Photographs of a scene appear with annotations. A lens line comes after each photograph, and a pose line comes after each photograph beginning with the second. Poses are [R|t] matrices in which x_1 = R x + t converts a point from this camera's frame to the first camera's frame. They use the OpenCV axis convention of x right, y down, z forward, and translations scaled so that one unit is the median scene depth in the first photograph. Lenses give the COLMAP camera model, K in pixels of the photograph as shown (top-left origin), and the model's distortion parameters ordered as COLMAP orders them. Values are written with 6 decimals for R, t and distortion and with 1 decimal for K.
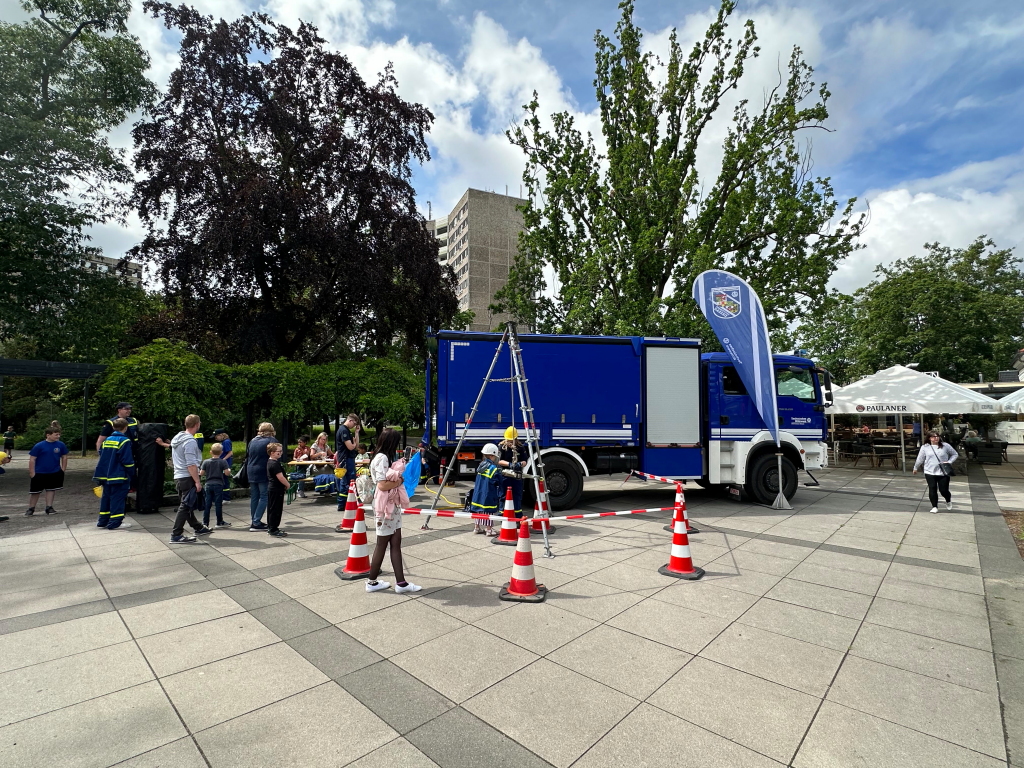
lens RADIAL K [[472.9, 0, 511.7], [0, 472.9, 384.6], [0, 0, 1]] dist [-0.004352, -0.000418]
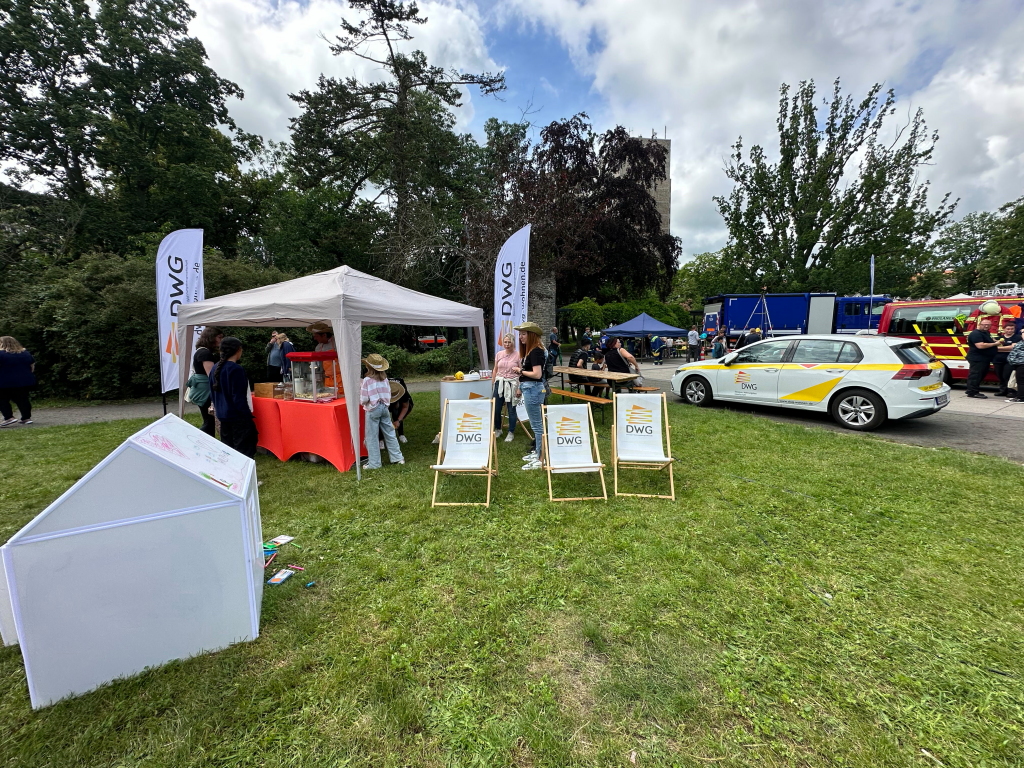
lens RADIAL K [[418.0, 0, 509.9], [0, 418.0, 386.1], [0, 0, 1]] dist [0.003125, 0.000048]
pose [[0.967489, 0.014379, -0.252503, -0.406349], [0.036615, 0.979901, 0.196093, -0.063317], [0.250248, -0.198963, 0.947518, -0.940798]]
